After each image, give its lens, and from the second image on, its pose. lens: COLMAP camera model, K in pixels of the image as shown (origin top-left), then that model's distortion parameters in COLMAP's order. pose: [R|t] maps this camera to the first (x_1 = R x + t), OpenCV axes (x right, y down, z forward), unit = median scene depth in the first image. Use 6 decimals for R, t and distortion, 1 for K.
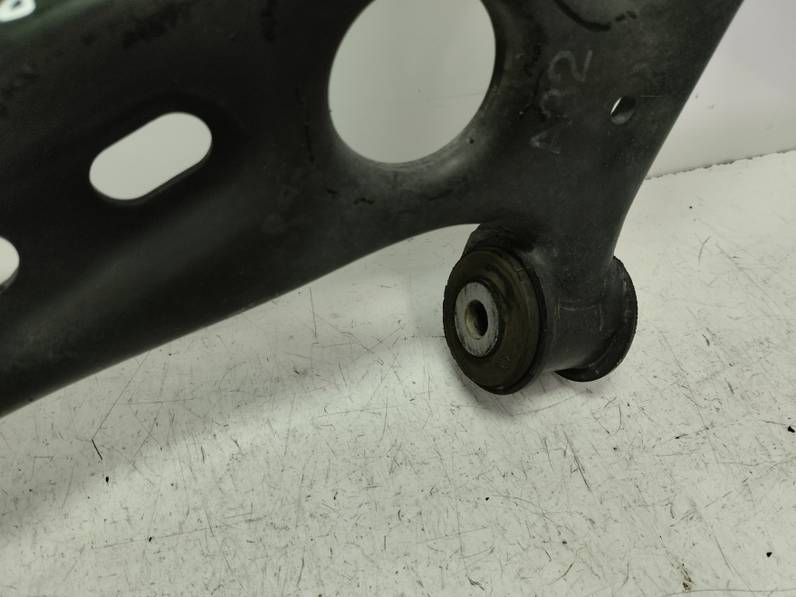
lens RADIAL K [[683.5, 0, 398.3], [0, 683.5, 301.2], [0, 0, 1]] dist [0.049829, -0.073756]
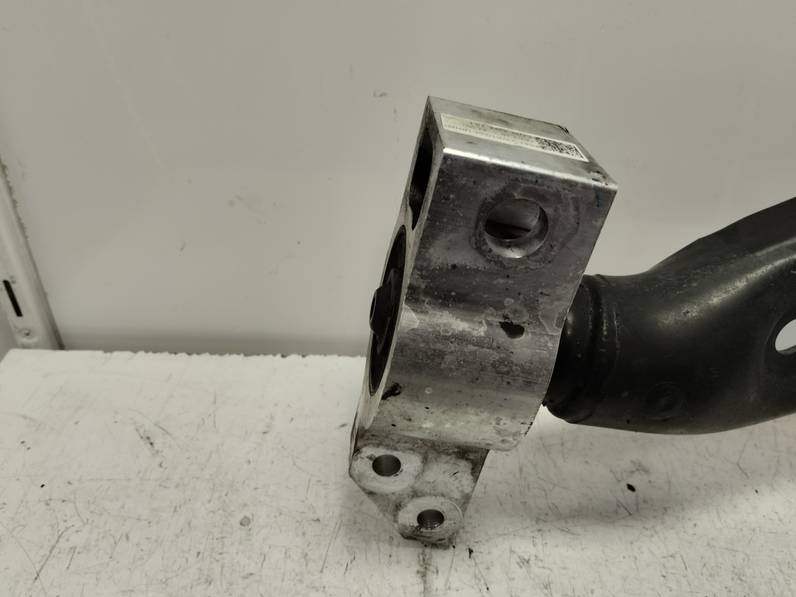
lens RADIAL K [[683.5, 0, 394.0], [0, 683.5, 306.3], [0, 0, 1]] dist [0.049829, -0.073756]
pose [[0.922683, 0.145272, -0.357145, -0.633450], [-0.220889, 0.958388, -0.180834, 0.301321], [0.316013, 0.245742, 0.916377, -0.628168]]
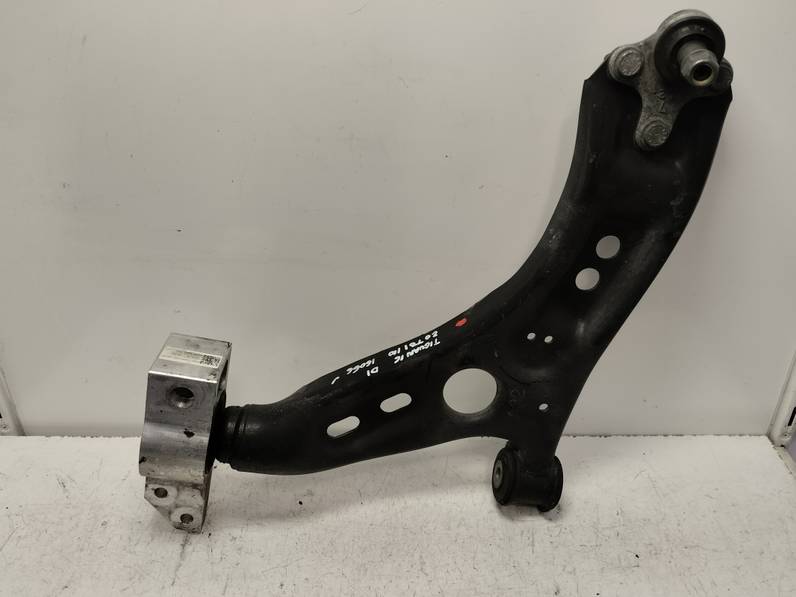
lens RADIAL K [[683.5, 0, 398.4], [0, 683.5, 291.8], [0, 0, 1]] dist [0.049829, -0.073756]
pose [[0.926262, 0.096288, -0.364374, 0.665388], [-0.203731, 0.941302, -0.269154, 0.157668], [0.317070, 0.323541, 0.891509, -1.755482]]
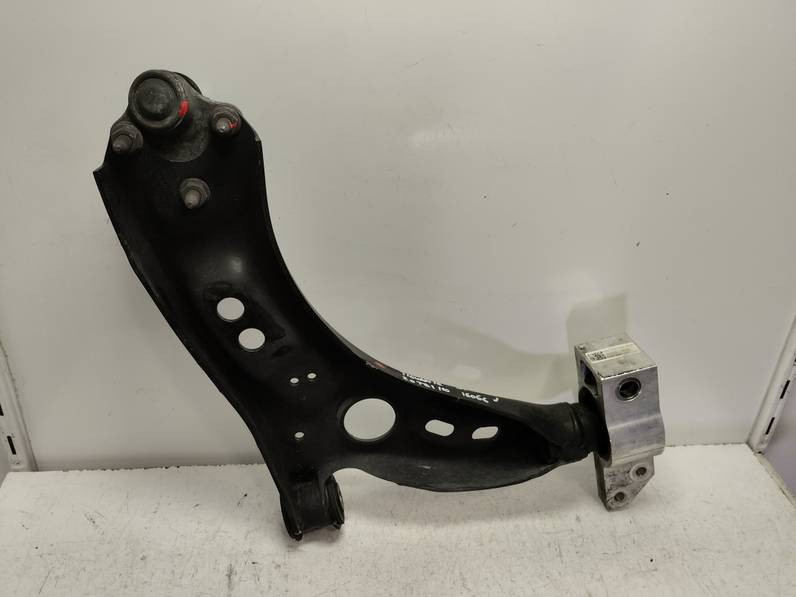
lens RADIAL K [[683.5, 0, 397.4], [0, 683.5, 290.5], [0, 0, 1]] dist [0.049829, -0.073756]
pose [[0.965063, 0.084841, -0.247900, 0.239657], [-0.159383, 0.941035, -0.298413, 0.180894], [0.207965, 0.327498, 0.921681, -2.045923]]
